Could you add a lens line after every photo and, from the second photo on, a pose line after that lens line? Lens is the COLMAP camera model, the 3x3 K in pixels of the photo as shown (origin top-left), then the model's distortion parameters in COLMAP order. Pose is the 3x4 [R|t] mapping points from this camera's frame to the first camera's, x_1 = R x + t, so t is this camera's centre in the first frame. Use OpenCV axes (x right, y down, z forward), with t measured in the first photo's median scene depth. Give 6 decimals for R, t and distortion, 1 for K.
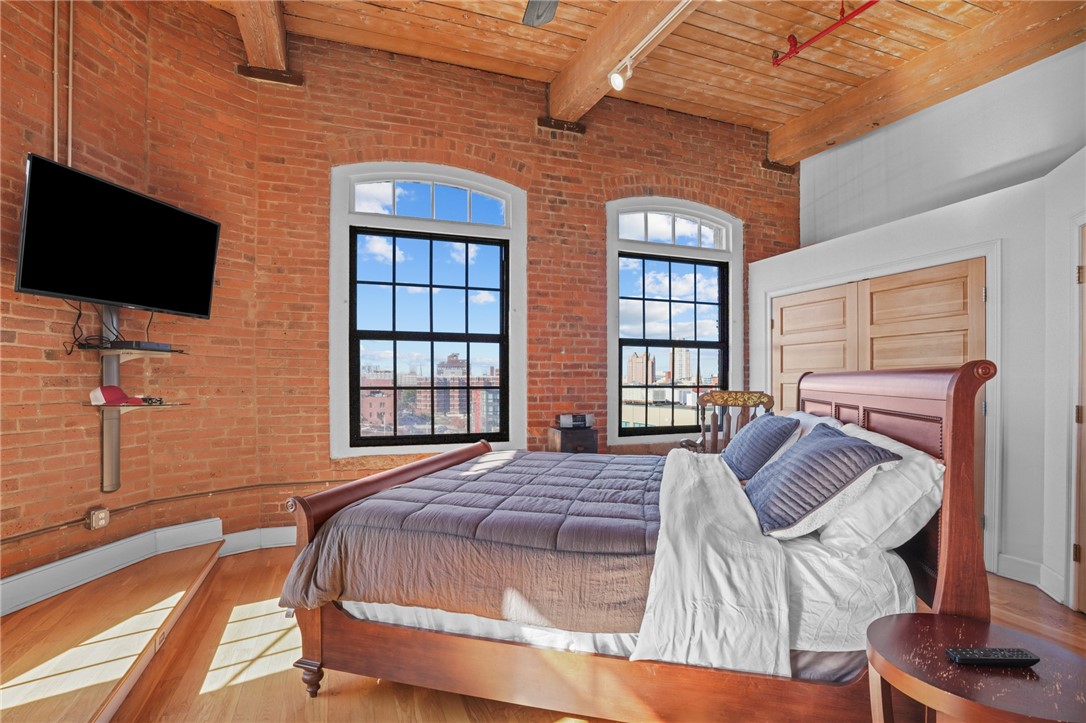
lens RADIAL K [[520.9, 0, 532.8], [0, 520.9, 387.9], [0, 0, 1]] dist [-0.059982, 0.021299]
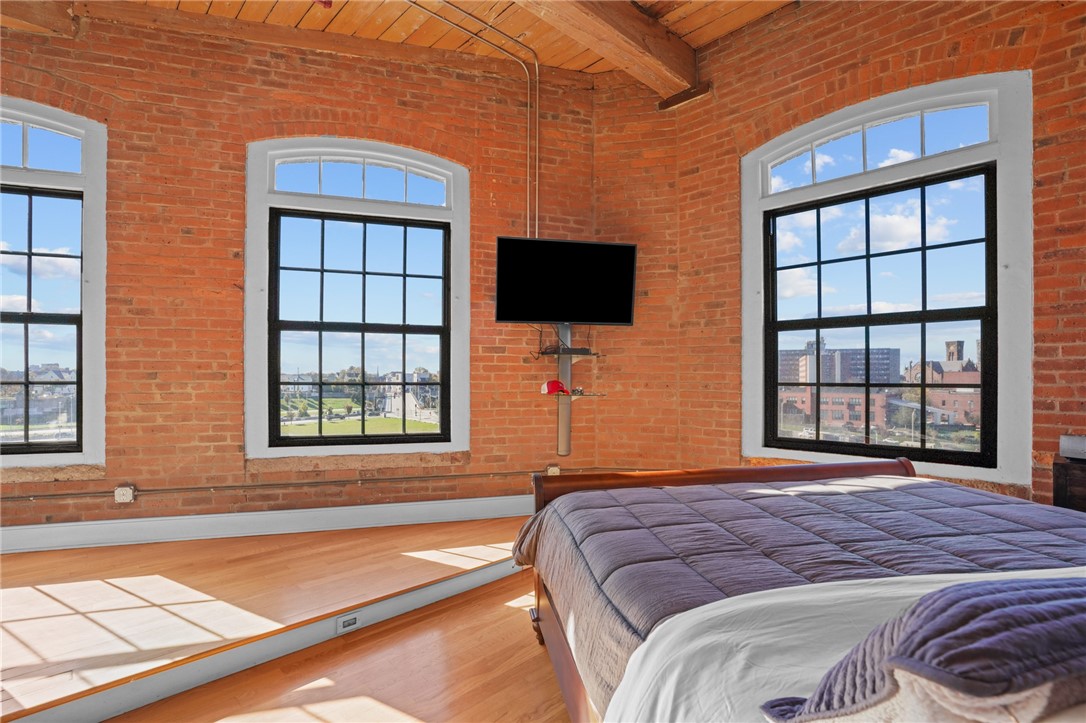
lens RADIAL K [[518.6, 0, 531.8], [0, 518.6, 380.5], [0, 0, 1]] dist [-0.070887, 0.028266]
pose [[0.404546, 0.005130, -0.914503, 0.335184], [-0.008961, 0.999958, 0.001646, -0.003881], [0.914474, 0.007529, 0.404575, 0.247819]]
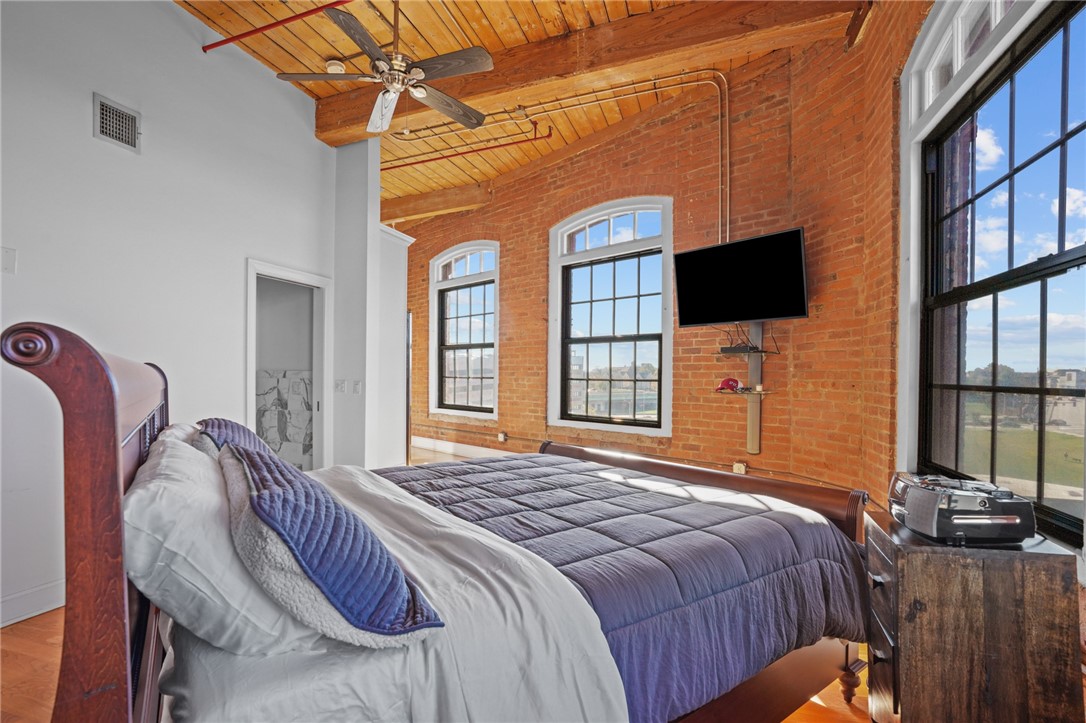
lens RADIAL K [[520.9, 0, 532.8], [0, 520.9, 387.9], [0, 0, 1]] dist [-0.059982, 0.021299]
pose [[-0.640249, 0.015621, -0.768009, 0.488775], [-0.011028, 0.999503, 0.029524, -0.010137], [0.768089, 0.027372, -0.639758, 1.078131]]
